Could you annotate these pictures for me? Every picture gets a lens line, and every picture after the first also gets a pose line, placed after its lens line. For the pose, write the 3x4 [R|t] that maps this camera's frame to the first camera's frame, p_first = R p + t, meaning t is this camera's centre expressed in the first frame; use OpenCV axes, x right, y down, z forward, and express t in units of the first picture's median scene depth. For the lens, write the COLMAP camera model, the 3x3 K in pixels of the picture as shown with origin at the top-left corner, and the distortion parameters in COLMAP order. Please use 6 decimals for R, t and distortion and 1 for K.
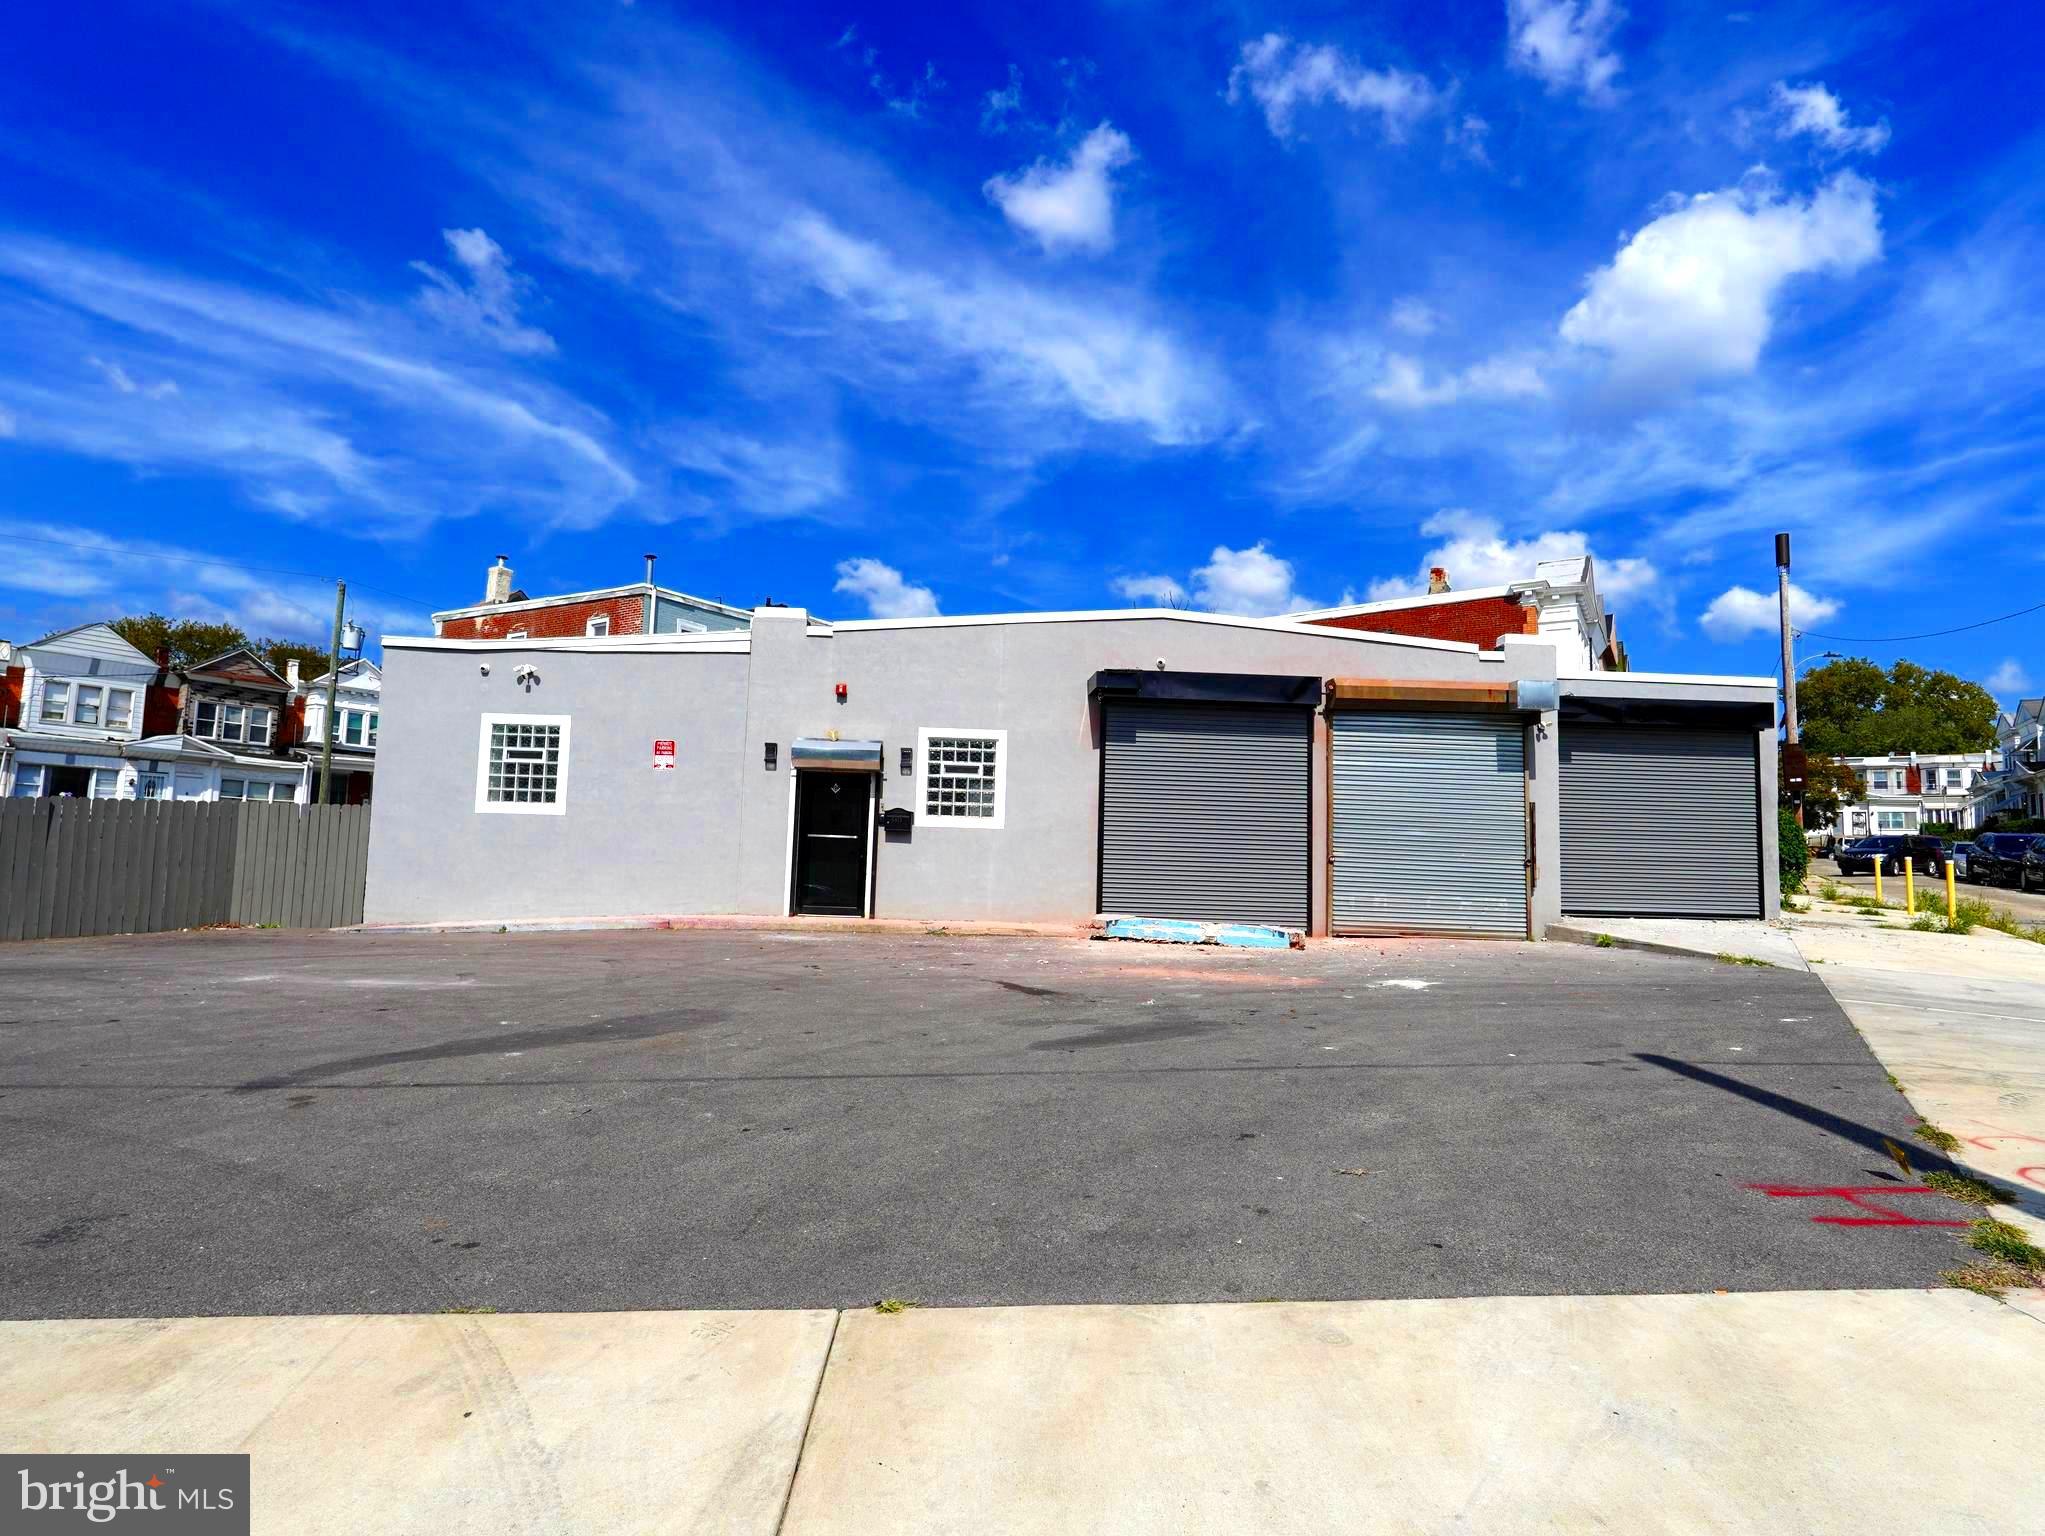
lens RADIAL K [[1051.9, 0, 1031.0], [0, 1051.9, 770.9], [0, 0, 1]] dist [-0.030982, 0.017401]
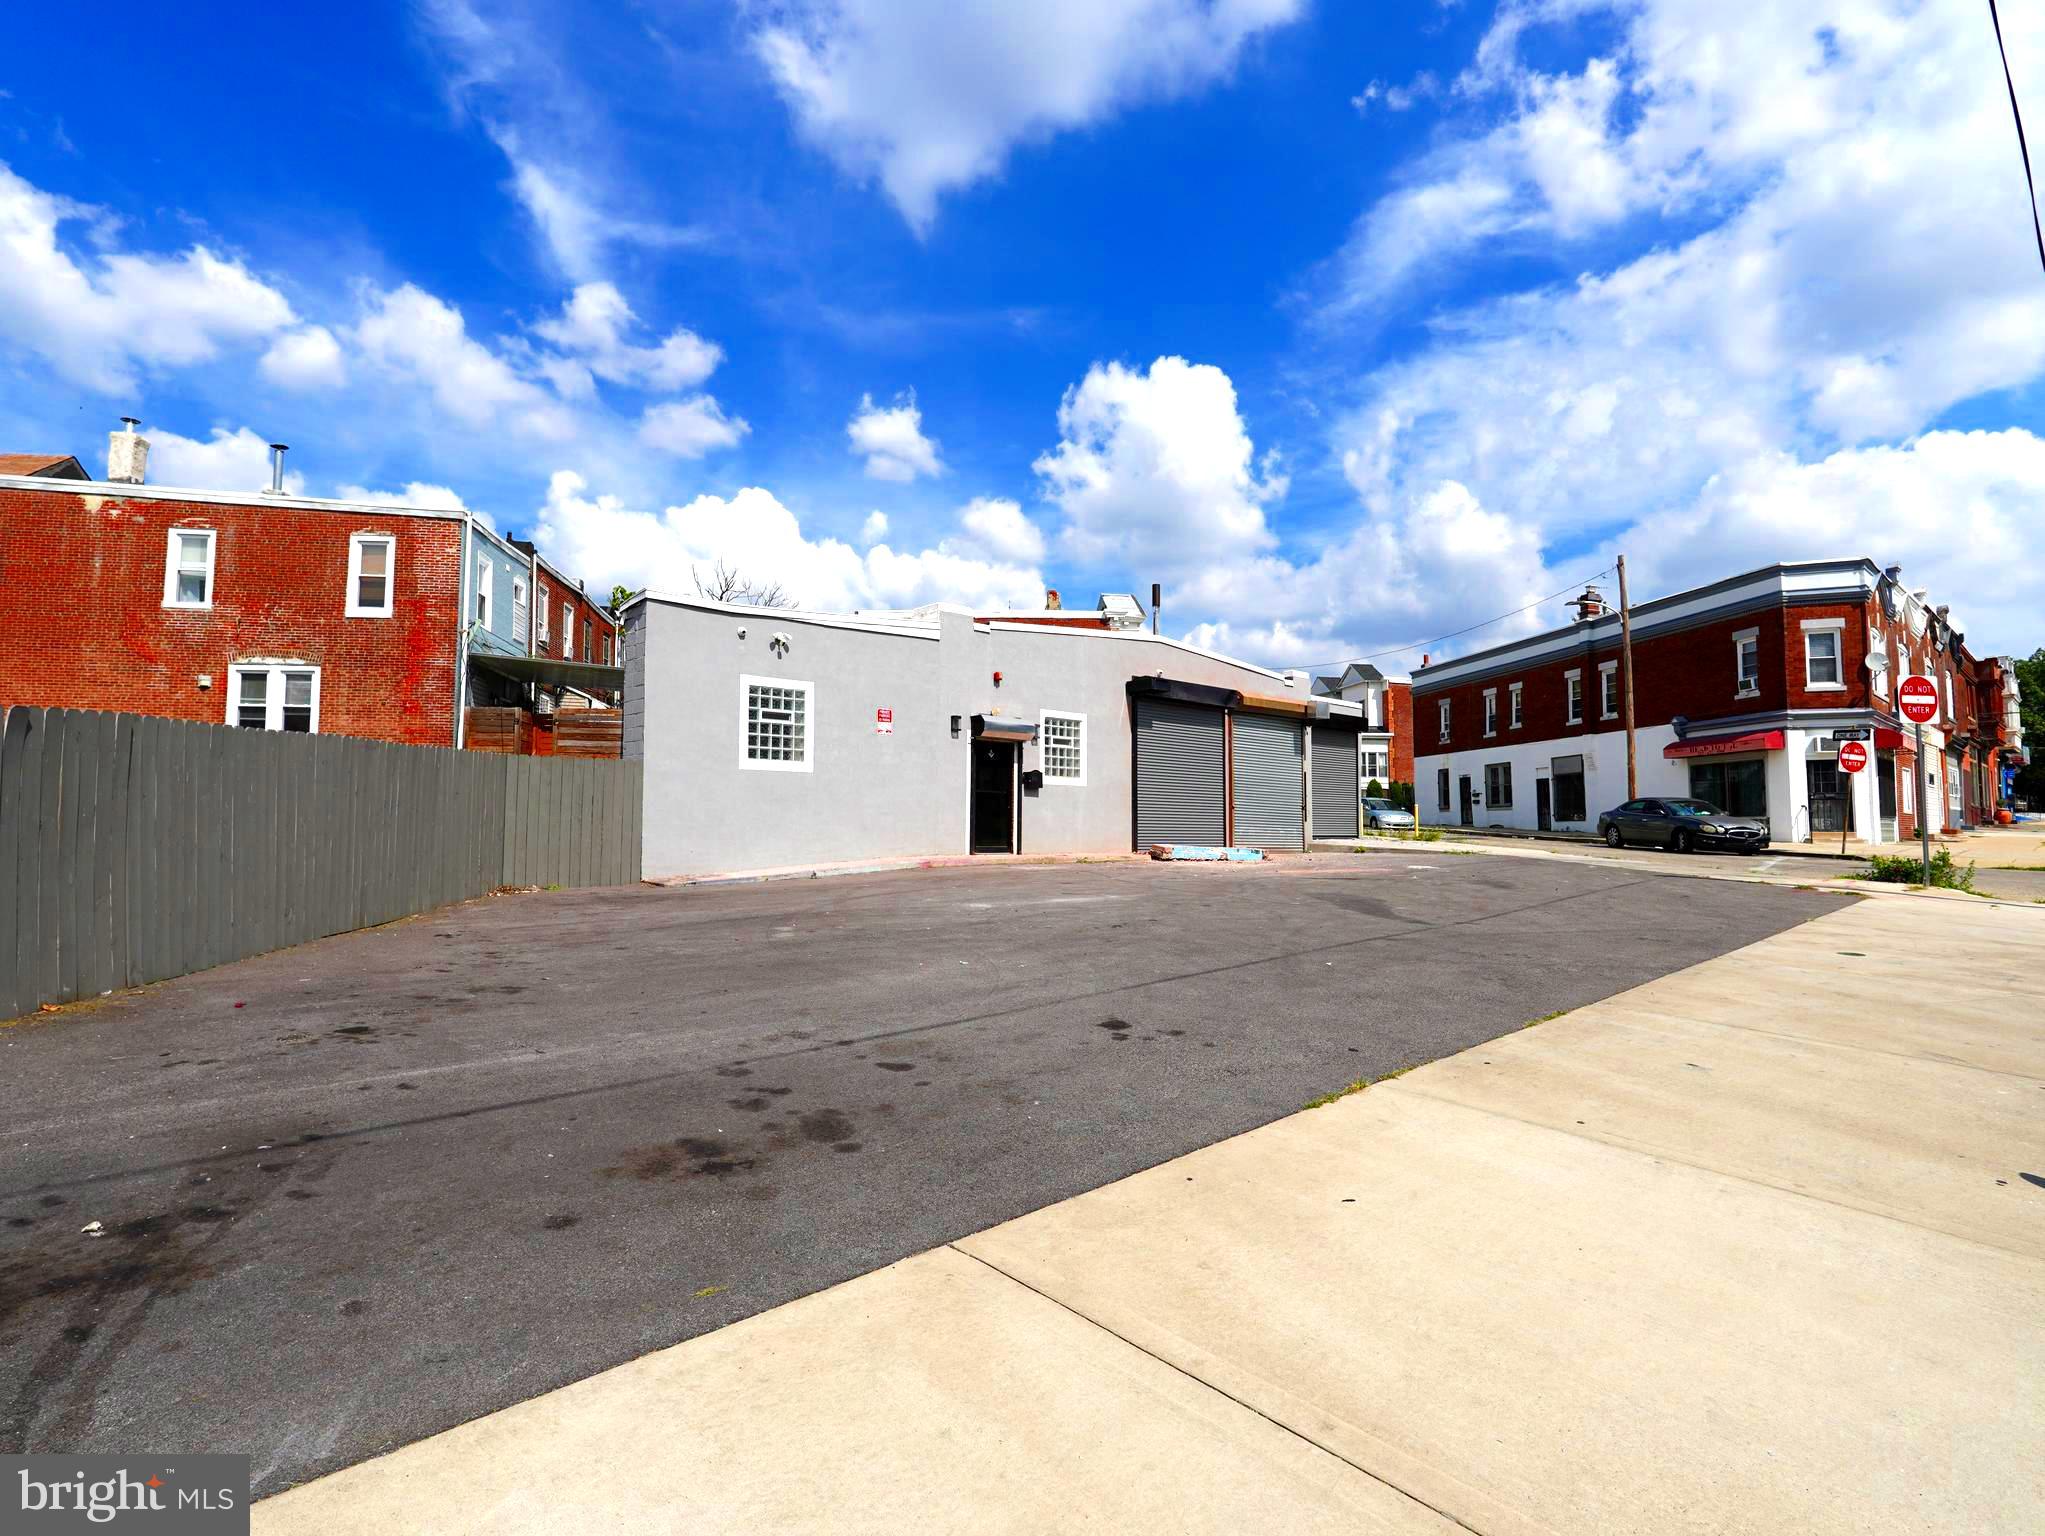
lens RADIAL K [[1051.9, 0, 1031.0], [0, 1051.9, 770.9], [0, 0, 1]] dist [-0.030982, 0.017401]
pose [[0.766118, 0.015163, 0.642522, -0.977412], [-0.064491, 0.996489, 0.053381, -0.033776], [-0.639457, -0.082333, 0.764406, -0.009066]]
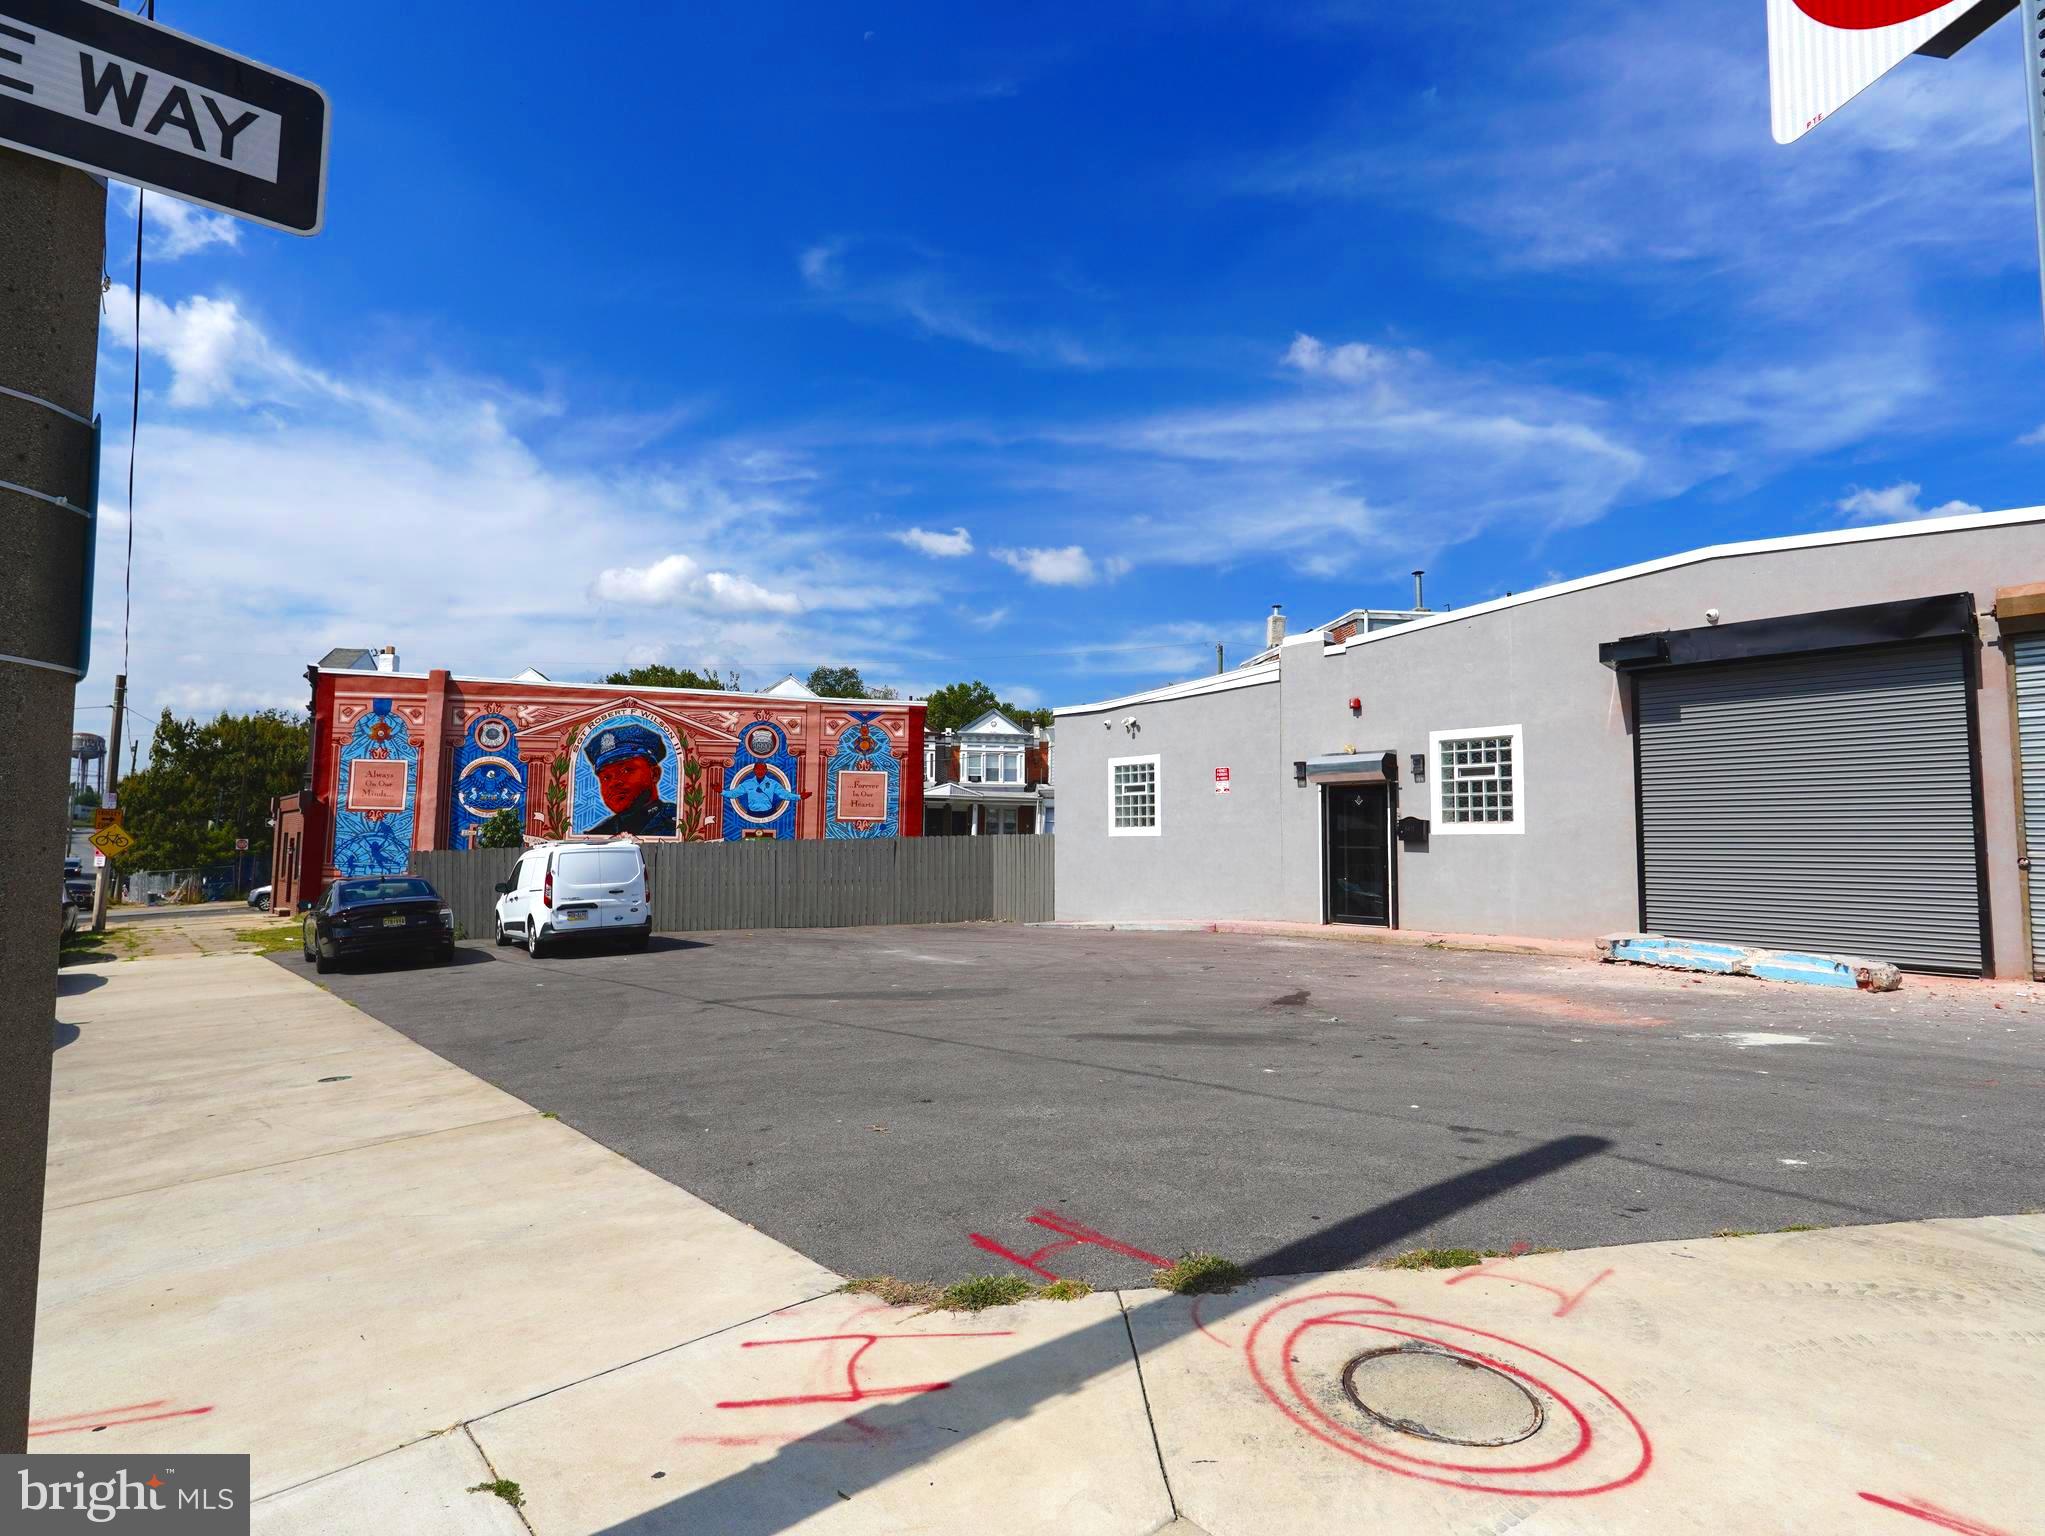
lens RADIAL K [[1051.9, 0, 1031.0], [0, 1051.9, 770.9], [0, 0, 1]] dist [-0.030982, 0.017401]
pose [[0.629033, -0.081534, -0.773091, 0.406359], [0.071980, 0.996321, -0.046510, 0.012746], [0.774039, -0.026391, 0.632588, 0.111753]]
